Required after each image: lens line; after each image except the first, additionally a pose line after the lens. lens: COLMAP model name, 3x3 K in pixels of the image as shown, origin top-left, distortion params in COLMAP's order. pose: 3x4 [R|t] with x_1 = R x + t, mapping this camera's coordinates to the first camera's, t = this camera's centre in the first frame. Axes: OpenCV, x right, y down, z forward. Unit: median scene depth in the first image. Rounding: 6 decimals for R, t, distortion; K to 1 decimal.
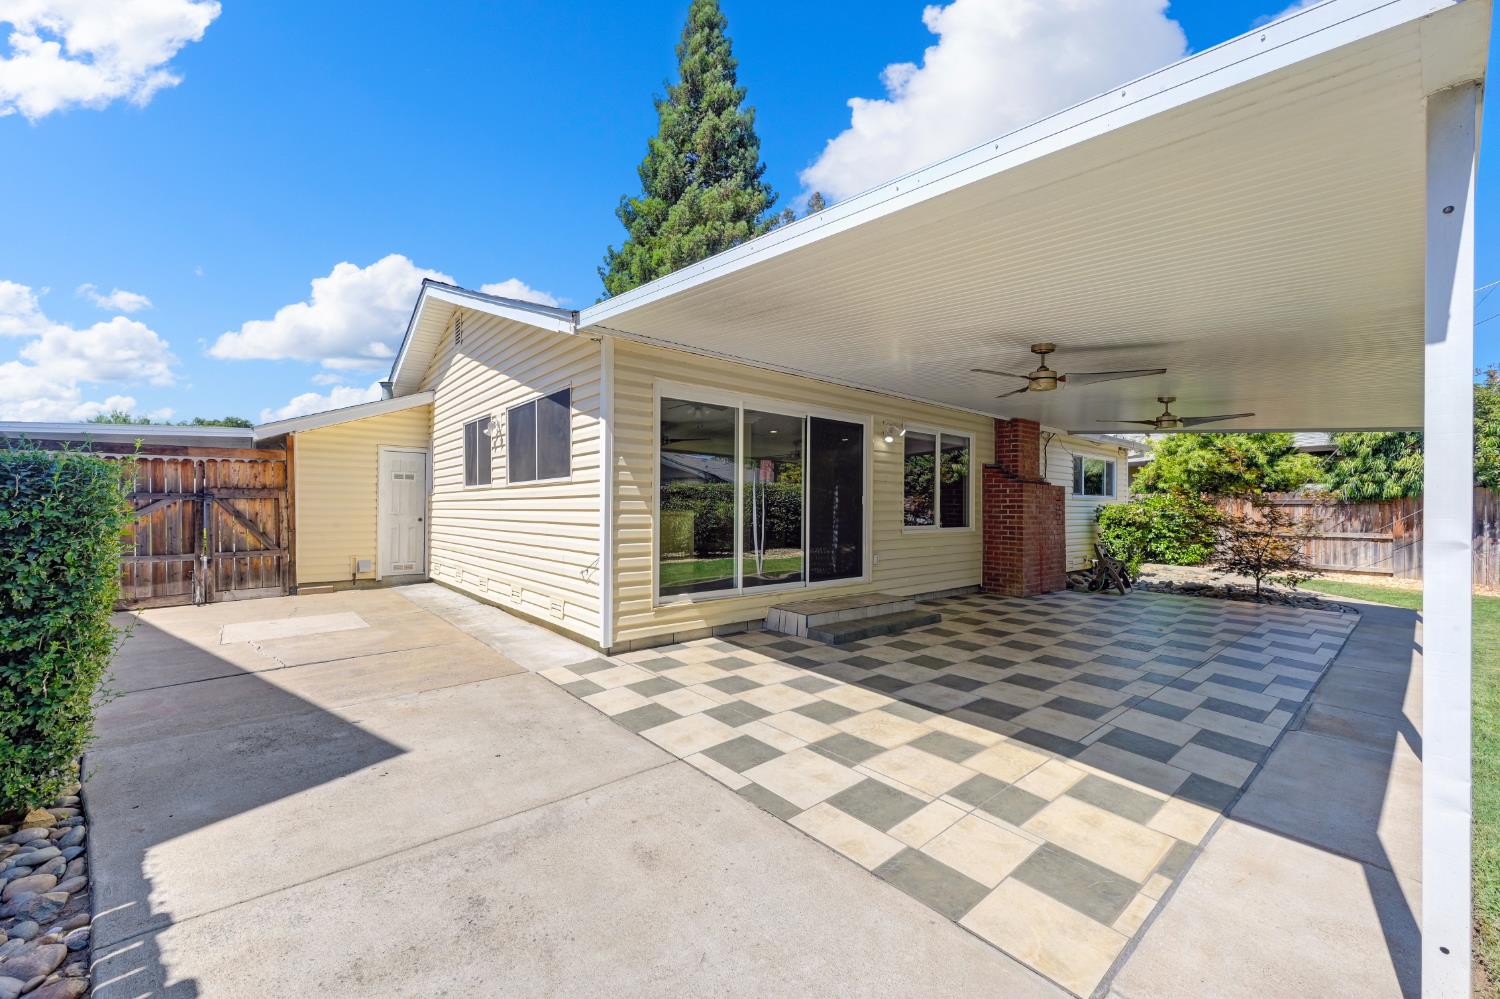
lens RADIAL K [[590.5, 0, 756.1], [0, 590.5, 507.5], [0, 0, 1]] dist [-0.002563, -0.000317]
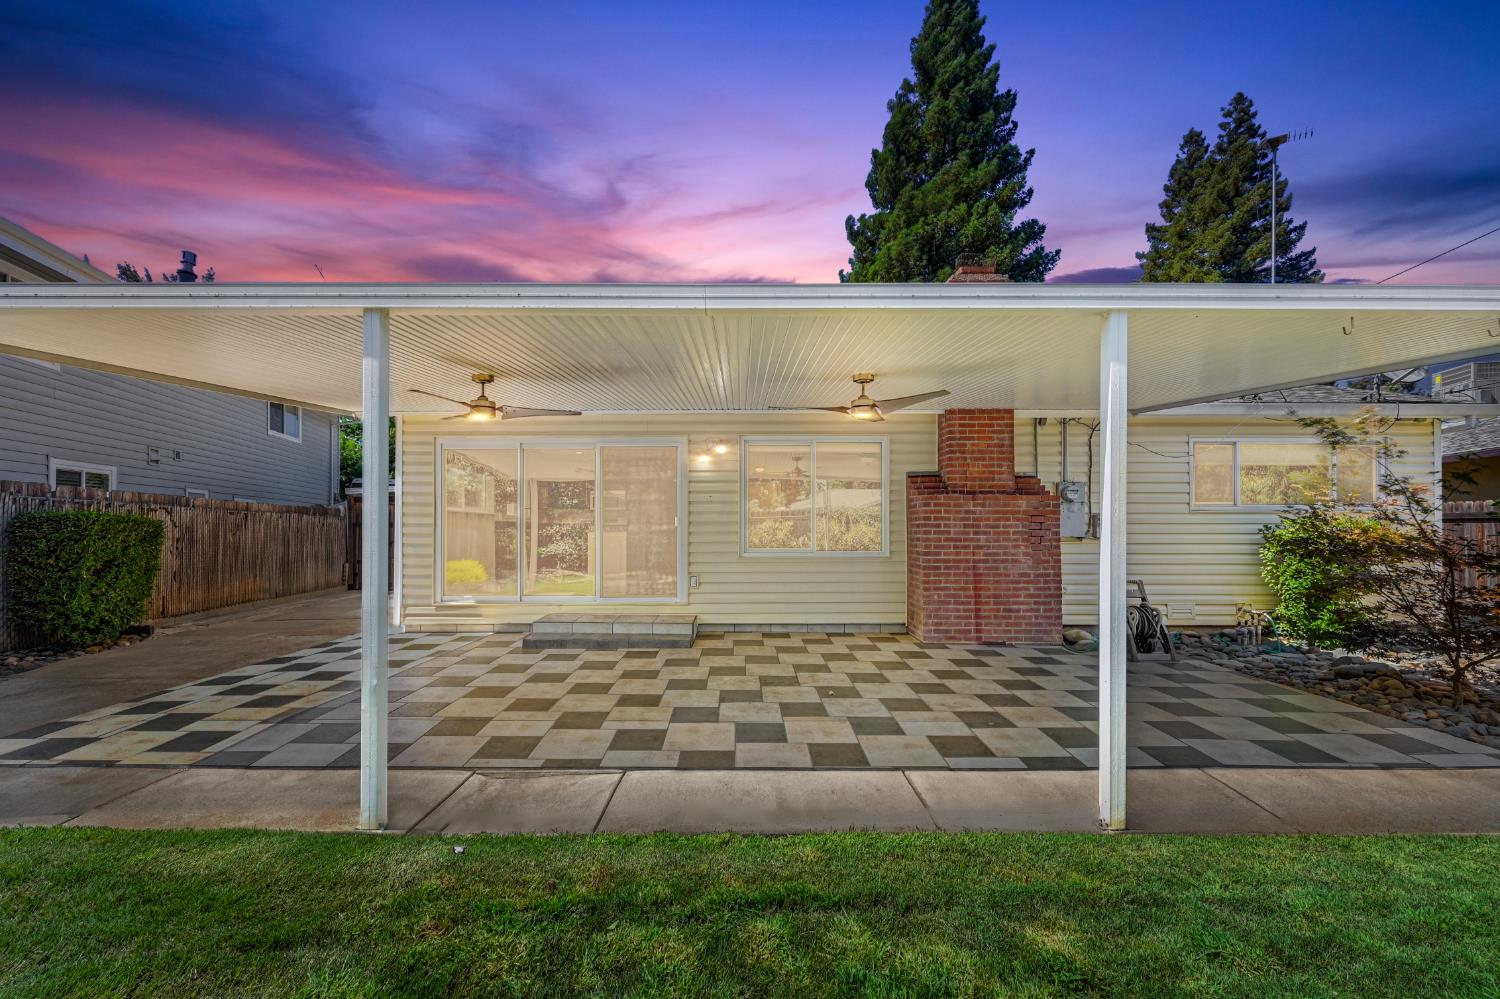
lens RADIAL K [[608.0, 0, 738.1], [0, 608.0, 525.2], [0, 0, 1]] dist [-0.001159, 0.000011]
pose [[0.756572, -0.011486, -0.653809, 0.855278], [0.006671, 0.999929, -0.009847, 0.004170], [0.653876, 0.003089, 0.756595, 0.259887]]
